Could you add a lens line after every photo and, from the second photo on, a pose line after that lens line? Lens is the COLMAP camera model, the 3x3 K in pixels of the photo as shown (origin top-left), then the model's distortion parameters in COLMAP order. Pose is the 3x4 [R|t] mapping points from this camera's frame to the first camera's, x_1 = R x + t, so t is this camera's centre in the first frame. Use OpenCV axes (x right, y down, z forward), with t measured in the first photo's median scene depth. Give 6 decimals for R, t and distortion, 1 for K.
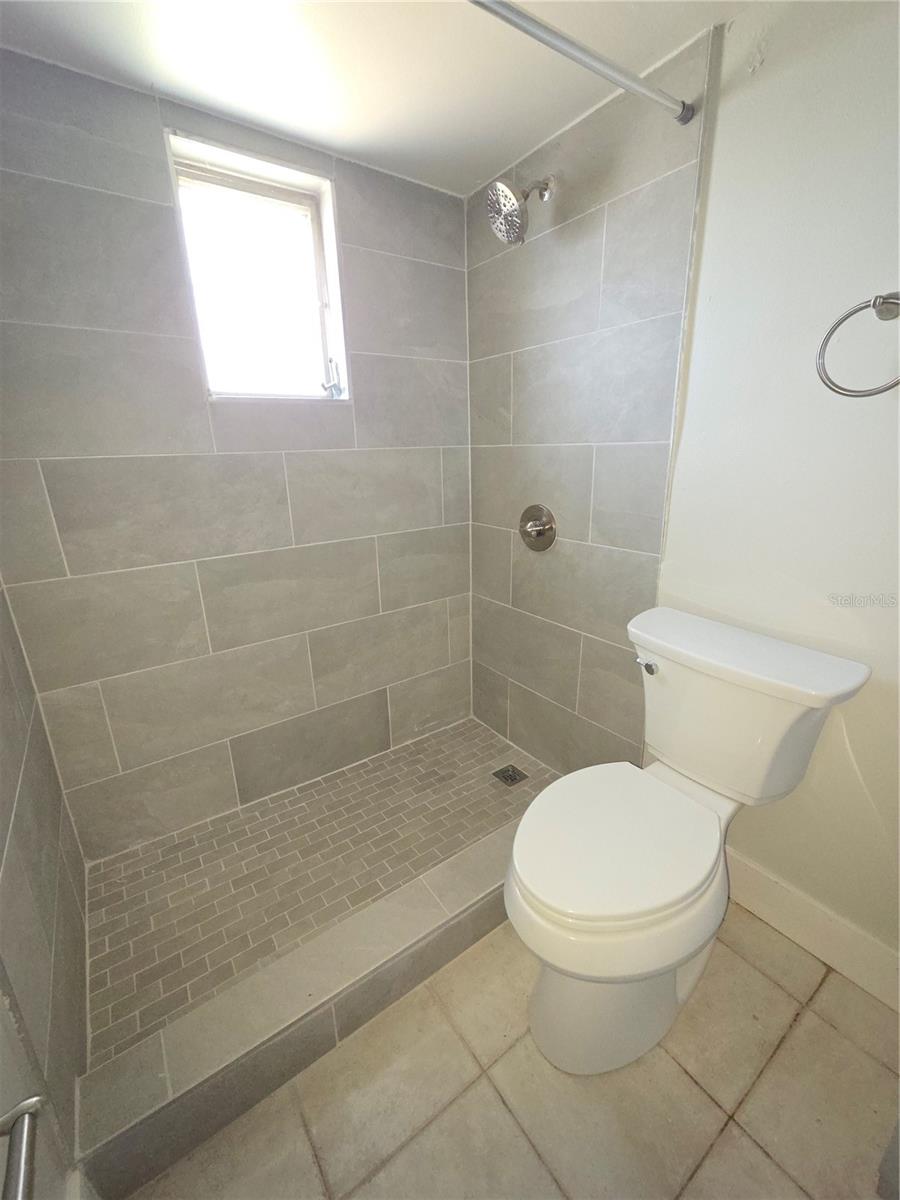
lens RADIAL K [[492.4, 0, 446.1], [0, 492.4, 594.1], [0, 0, 1]] dist [0.005899, -0.000422]
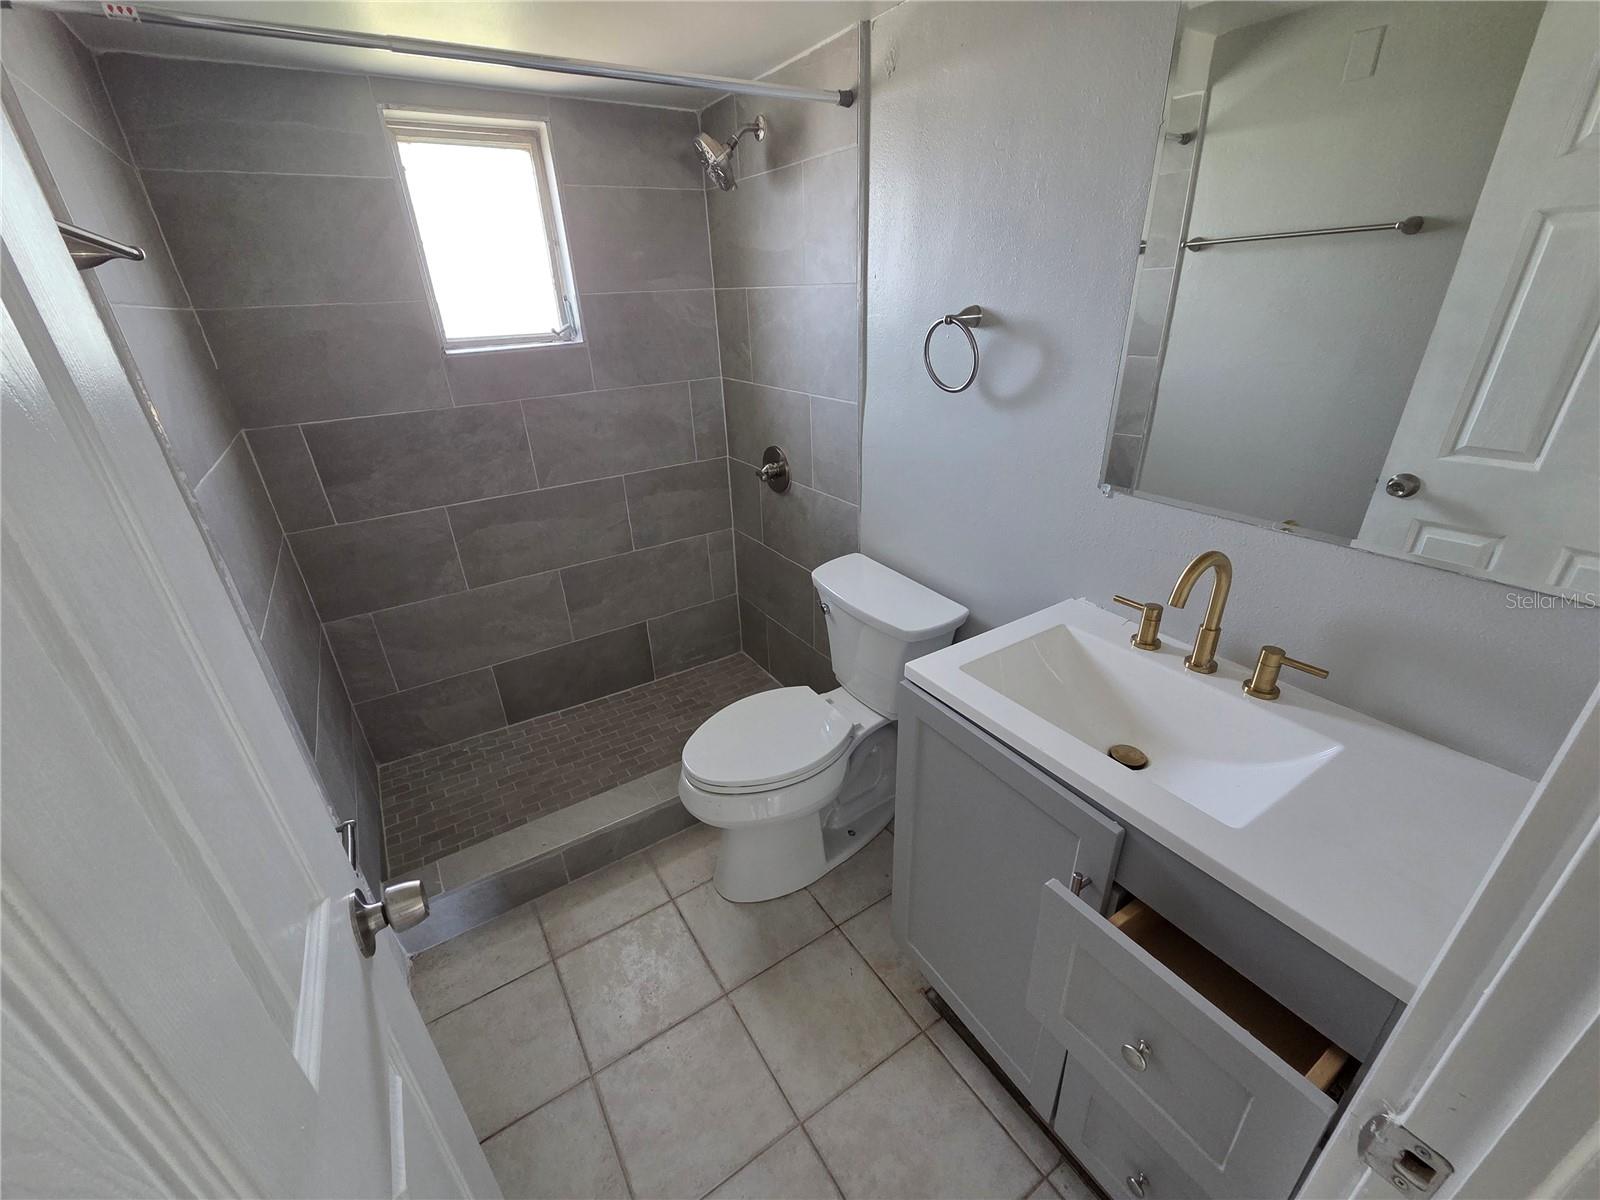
lens RADIAL K [[656.6, 0, 795.2], [0, 656.6, 606.1], [0, 0, 1]] dist [0.005899, -0.000422]
pose [[0.998800, 0.012423, -0.047377, 0.317268], [-0.004564, 0.986694, 0.162523, -0.082991], [0.048765, -0.162112, 0.985567, -0.410778]]
